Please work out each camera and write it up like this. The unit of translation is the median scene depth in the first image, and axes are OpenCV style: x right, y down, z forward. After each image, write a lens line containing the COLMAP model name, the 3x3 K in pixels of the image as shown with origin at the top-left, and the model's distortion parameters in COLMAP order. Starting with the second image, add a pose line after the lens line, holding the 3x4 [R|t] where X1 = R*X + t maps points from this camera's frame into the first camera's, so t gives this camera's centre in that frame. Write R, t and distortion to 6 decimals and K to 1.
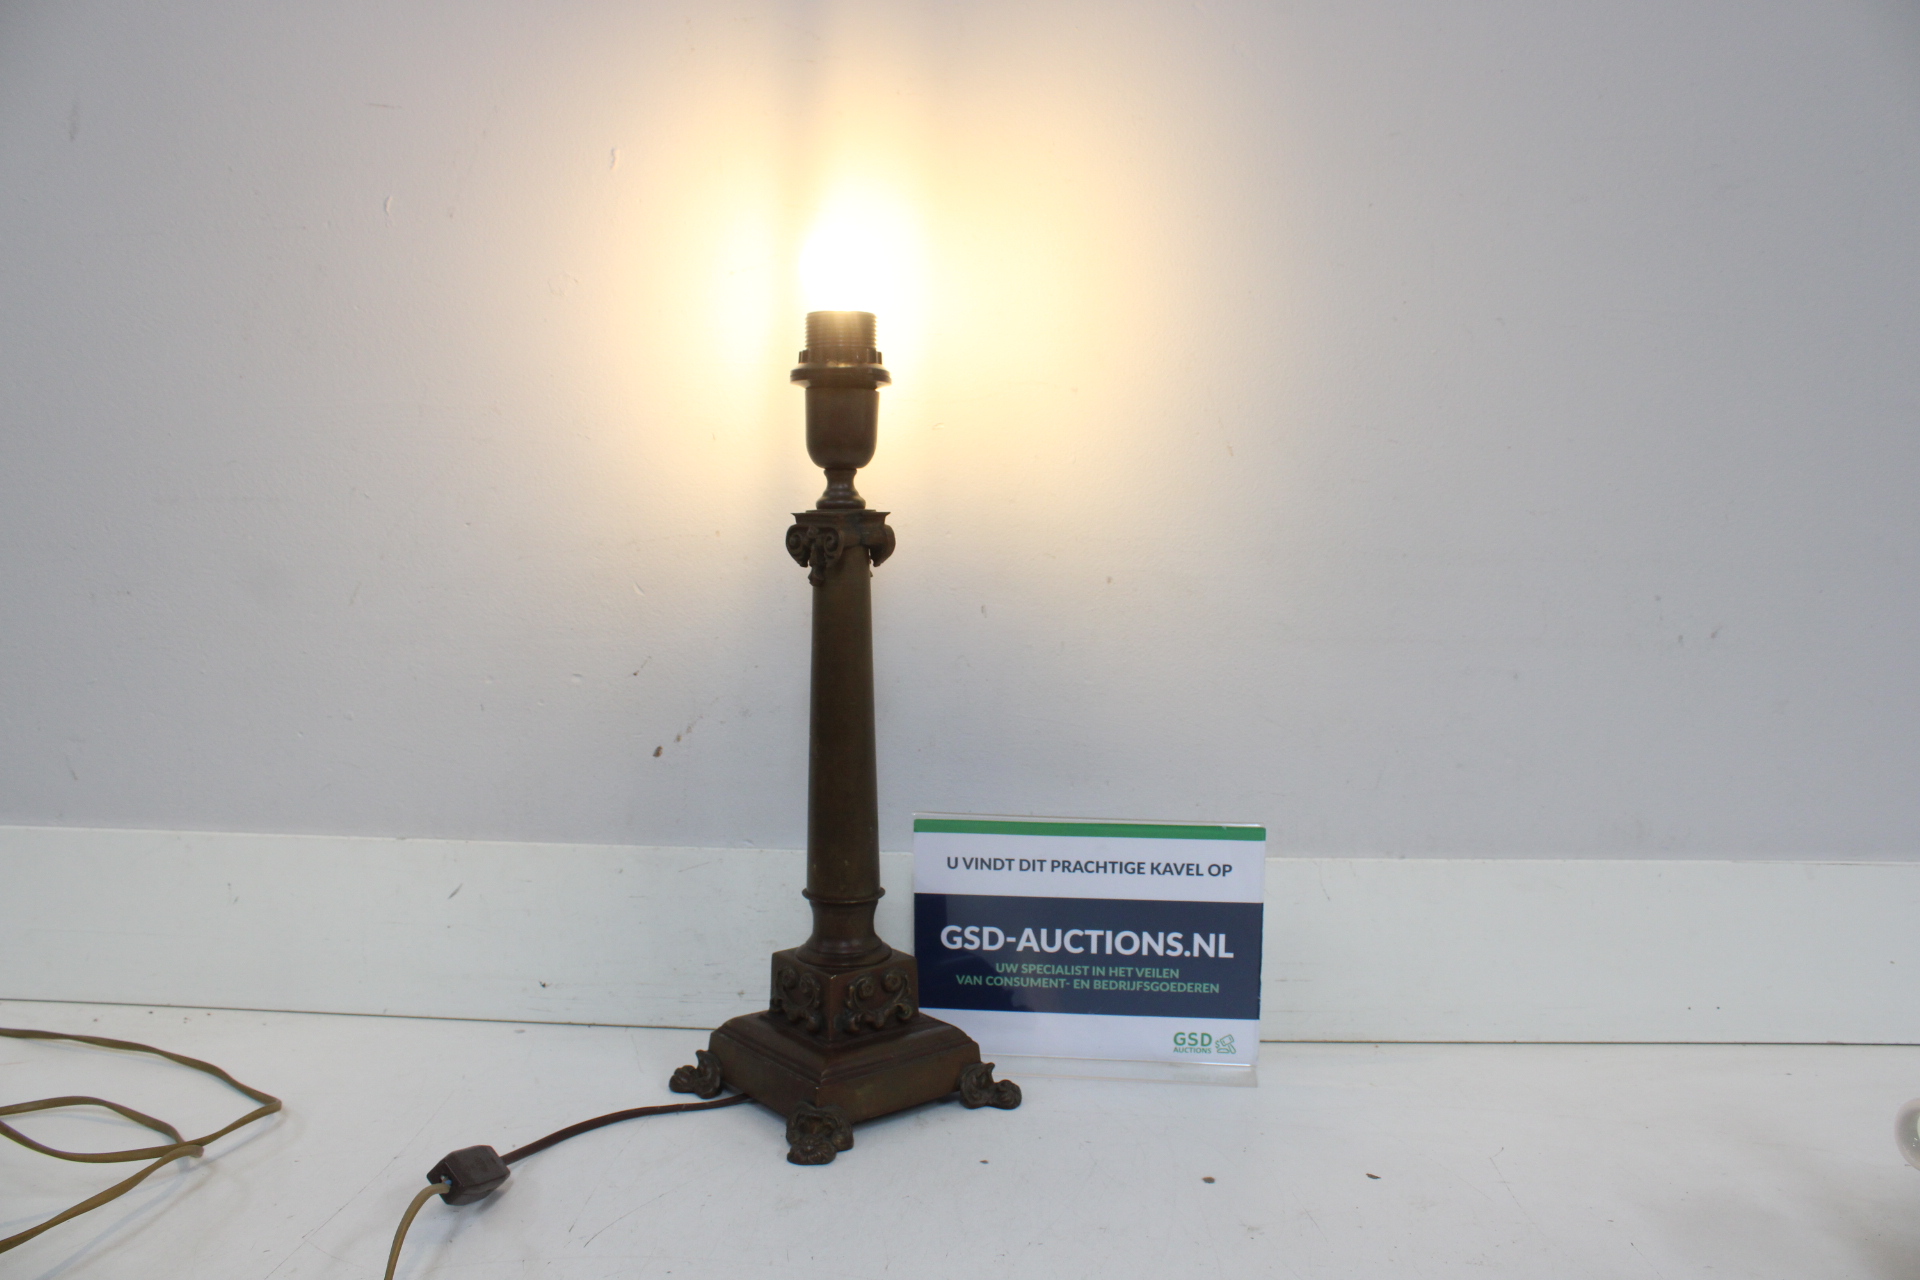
lens RADIAL K [[1617.9, 0, 960.0], [0, 1617.9, 640.0], [0, 0, 1]] dist [-0.175261, 0.171034]
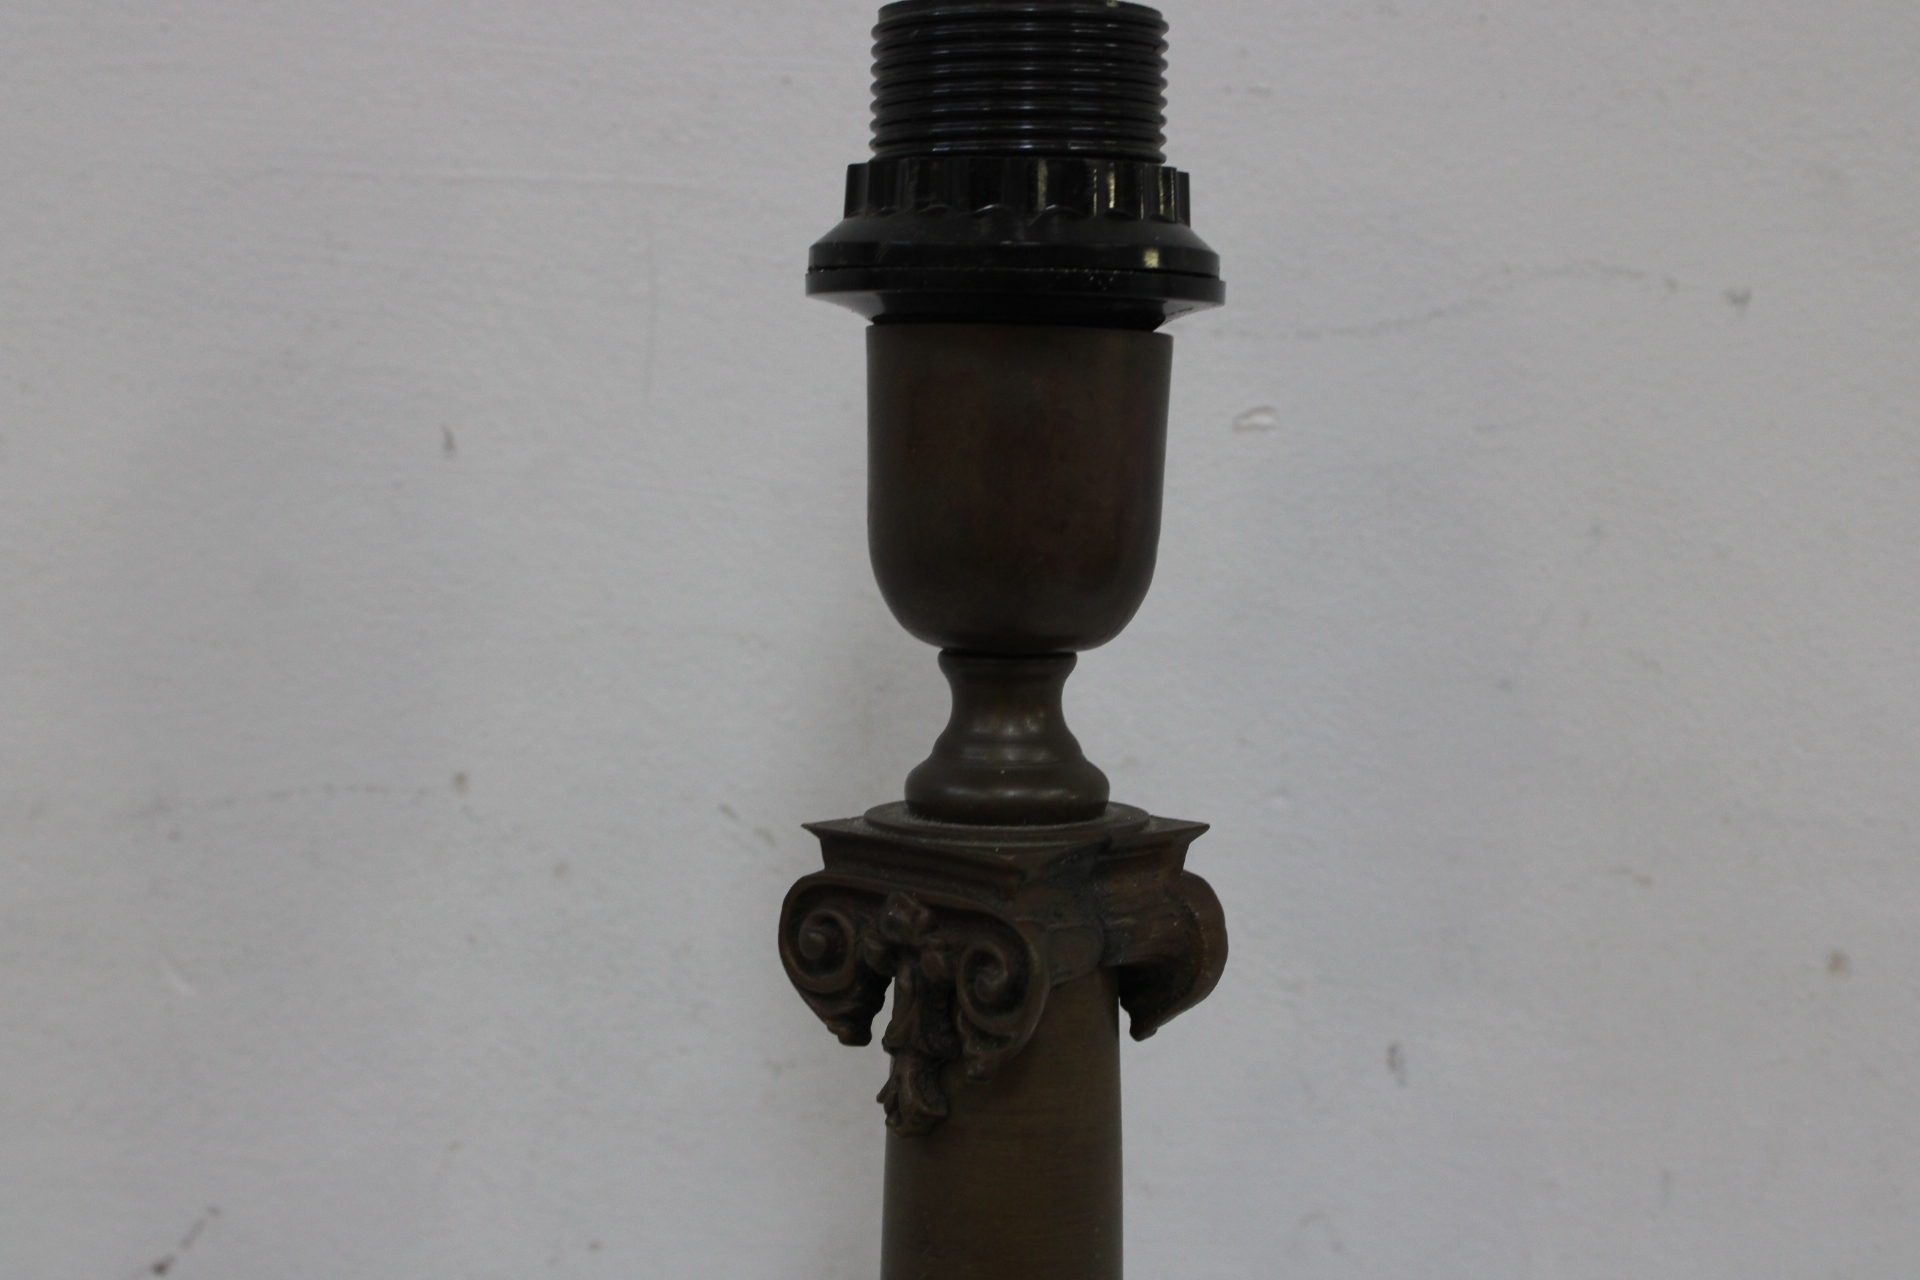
lens RADIAL K [[3046.9, 0, 960.0], [0, 3046.9, 640.0], [0, 0, 1]] dist [0.007048, -0.028678]
pose [[0.998763, 0.003682, 0.049589, -0.103566], [-0.003481, 0.999985, -0.004128, -0.104646], [-0.049604, 0.003951, 0.998761, 0.534010]]
